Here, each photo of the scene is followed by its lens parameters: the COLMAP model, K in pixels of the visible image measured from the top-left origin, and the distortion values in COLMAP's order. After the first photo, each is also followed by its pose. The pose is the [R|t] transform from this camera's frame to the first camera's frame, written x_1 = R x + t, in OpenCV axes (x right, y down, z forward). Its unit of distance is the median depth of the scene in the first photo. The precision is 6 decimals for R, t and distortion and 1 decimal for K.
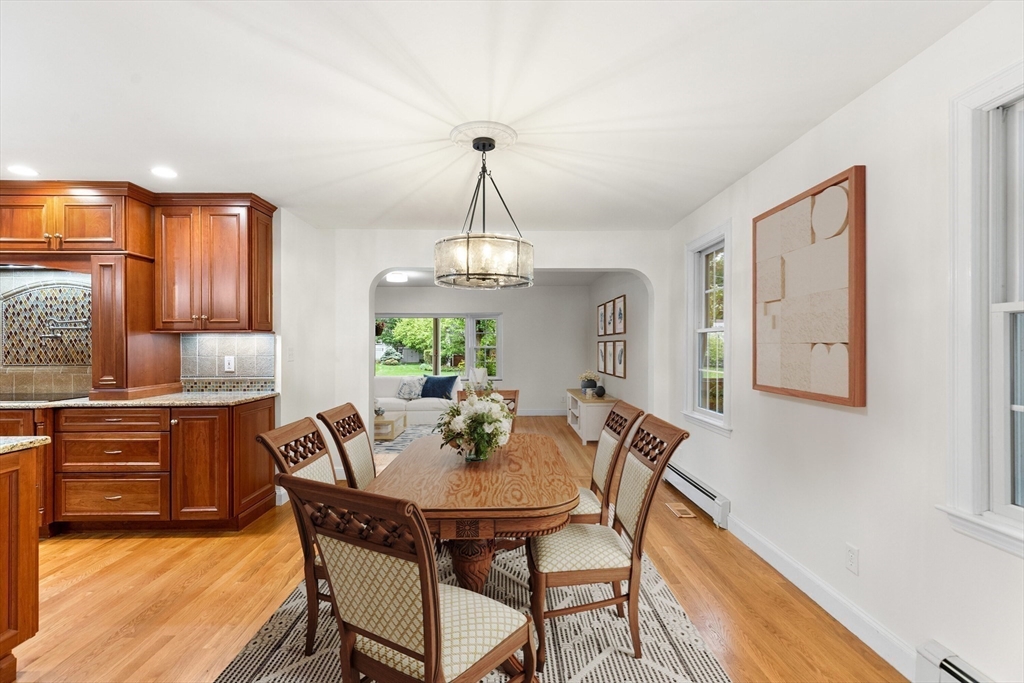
lens RADIAL K [[467.9, 0, 507.7], [0, 467.9, 342.4], [0, 0, 1]] dist [0.012736, 0.000960]
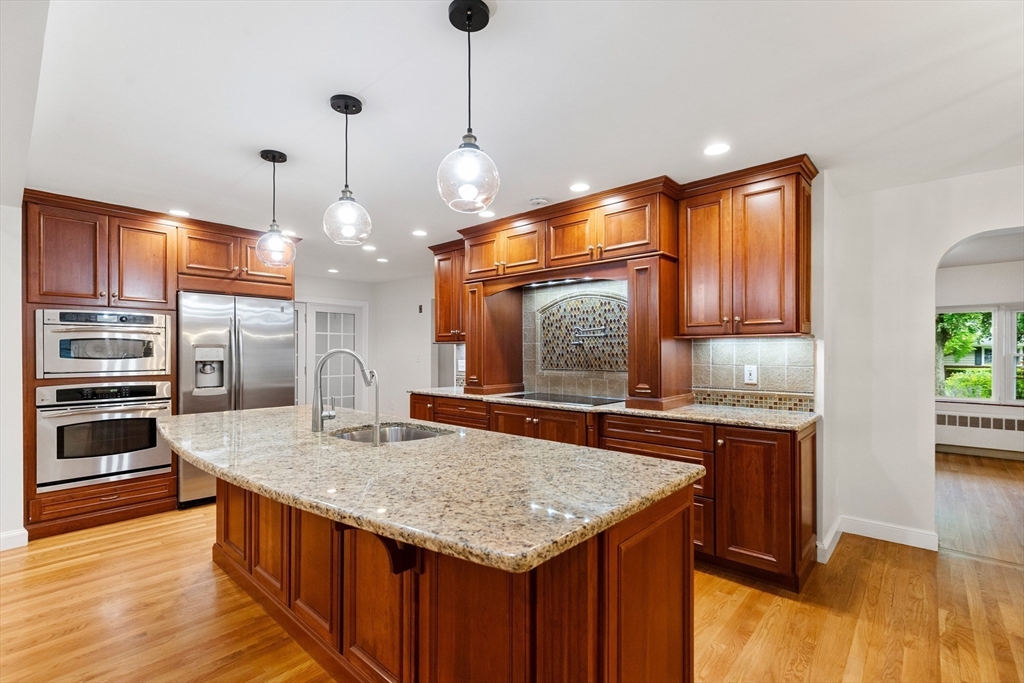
lens RADIAL K [[467.9, 0, 506.8], [0, 467.9, 347.2], [0, 0, 1]] dist [0.012736, 0.000960]
pose [[0.737069, -0.004431, -0.675802, -0.348201], [-0.000221, 0.999977, -0.006798, 0.002744], [0.675817, 0.005160, 0.737051, 0.094068]]
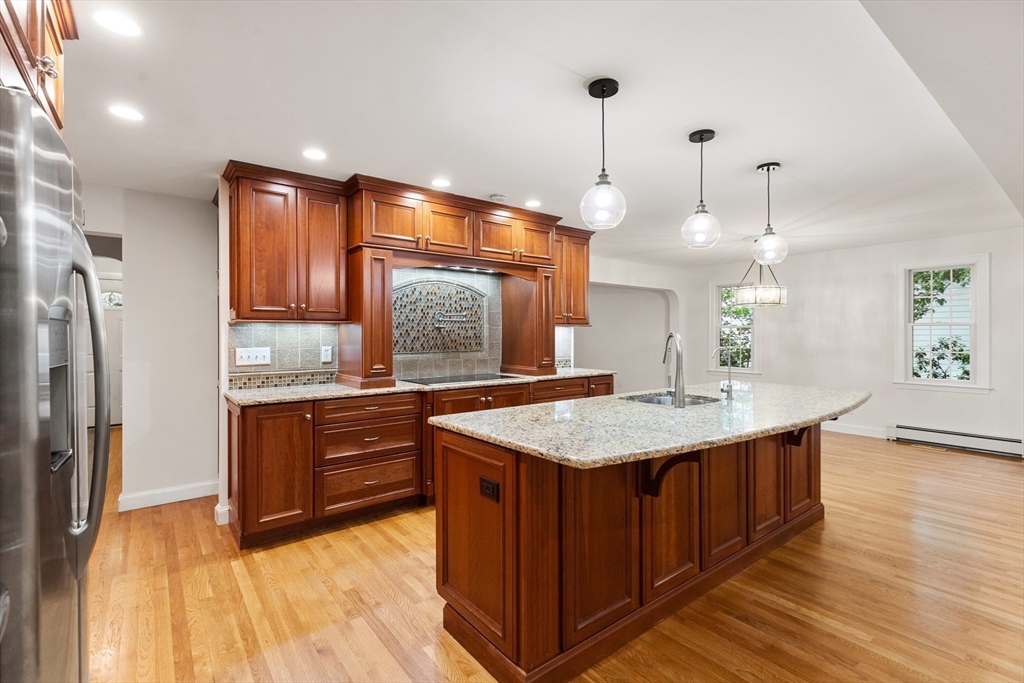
lens RADIAL K [[467.9, 0, 505.3], [0, 467.9, 333.2], [0, 0, 1]] dist [0.012736, 0.000960]
pose [[0.785603, 0.002432, 0.618726, -1.521171], [-0.003440, 0.999994, 0.000438, 0.001119], [-0.618721, -0.002472, 0.785607, 0.011939]]
